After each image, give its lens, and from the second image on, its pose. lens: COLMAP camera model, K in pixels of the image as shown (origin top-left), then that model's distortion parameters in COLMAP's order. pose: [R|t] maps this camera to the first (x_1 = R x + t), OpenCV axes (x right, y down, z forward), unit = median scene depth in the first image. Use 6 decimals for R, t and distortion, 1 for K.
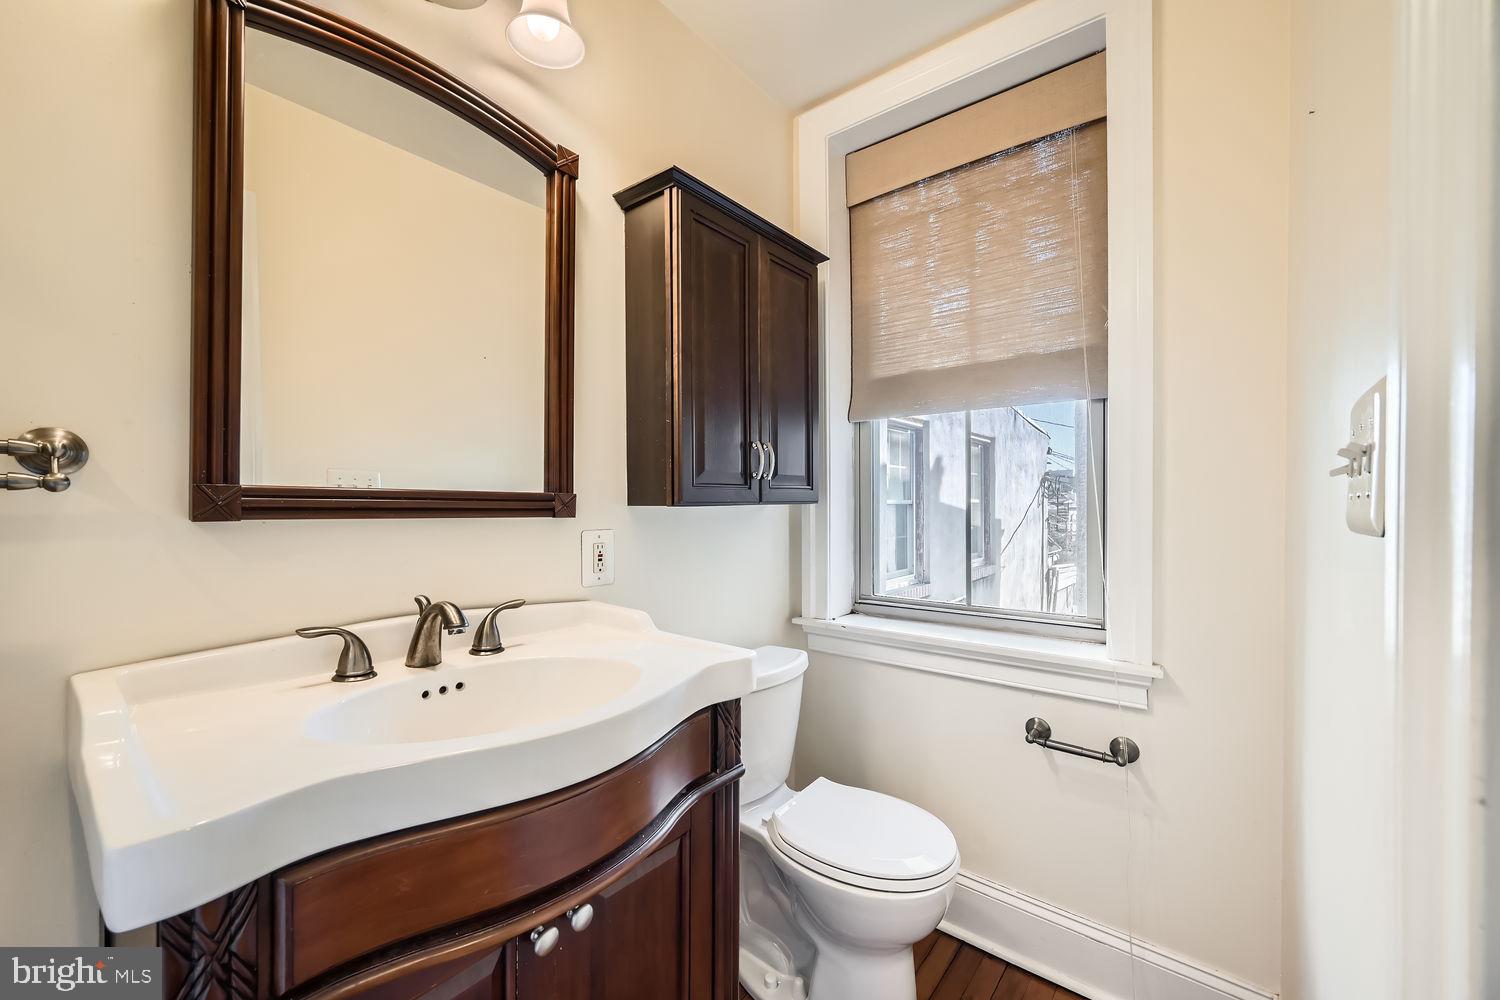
lens RADIAL K [[617.5, 0, 748.7], [0, 617.5, 497.2], [0, 0, 1]] dist [-0.000112, 0.000022]
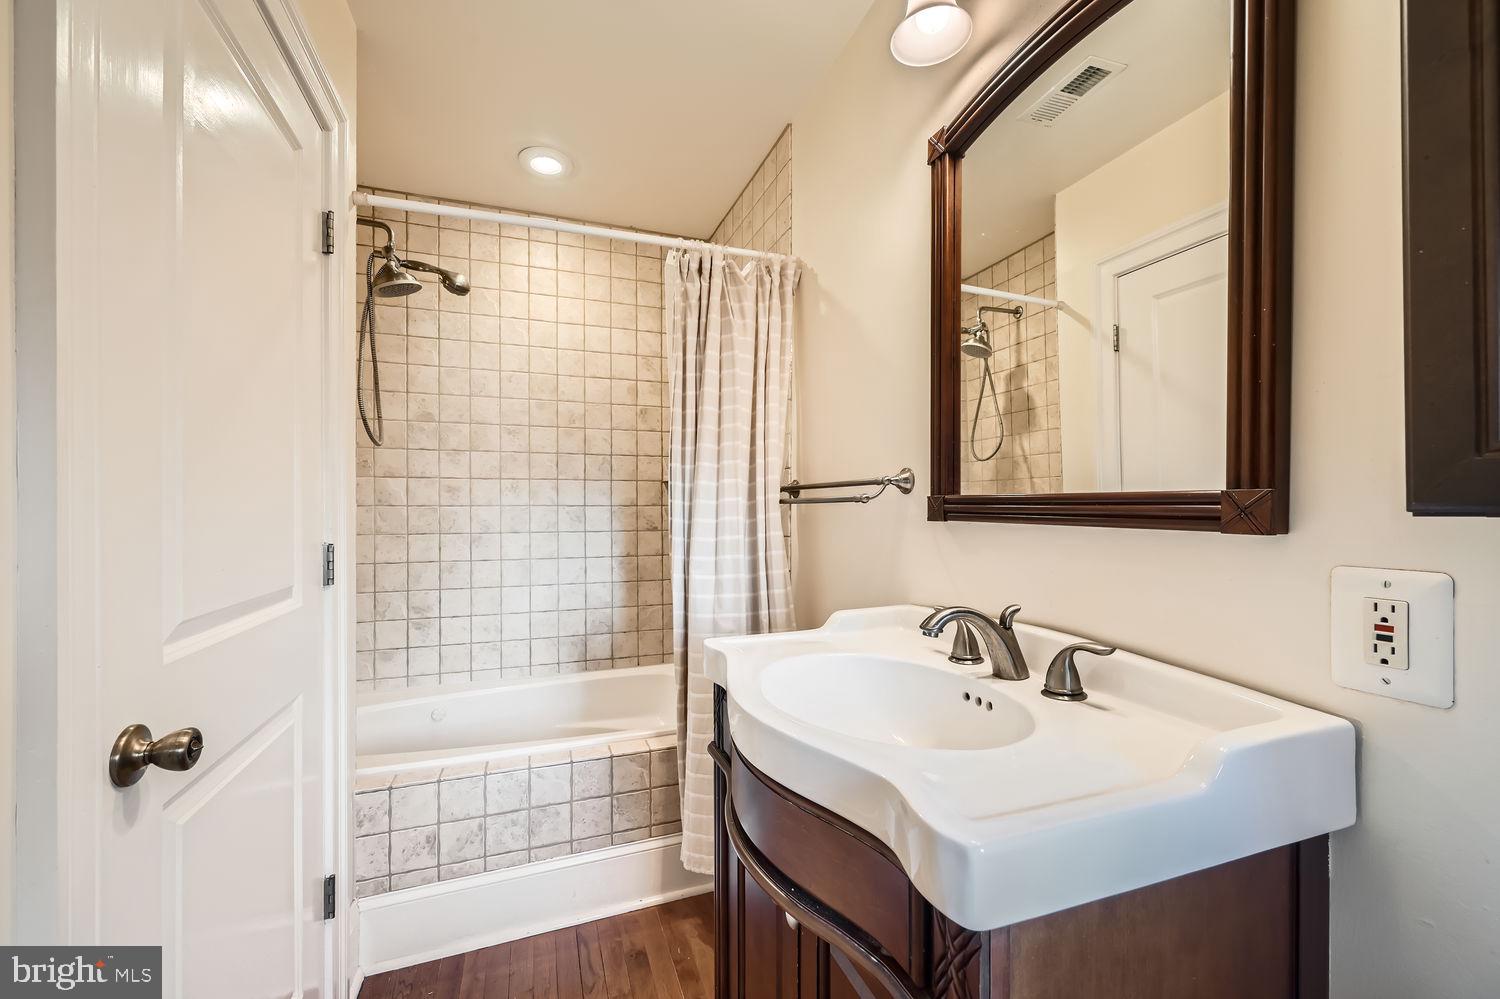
lens RADIAL K [[617.5, 0, 748.7], [0, 617.5, 496.7], [0, 0, 1]] dist [-0.000112, 0.000022]
pose [[-0.530225, -0.021364, -0.847588, 0.404488], [0.004865, 0.999589, -0.028238, 0.013109], [0.847843, -0.019096, -0.529904, 0.935081]]
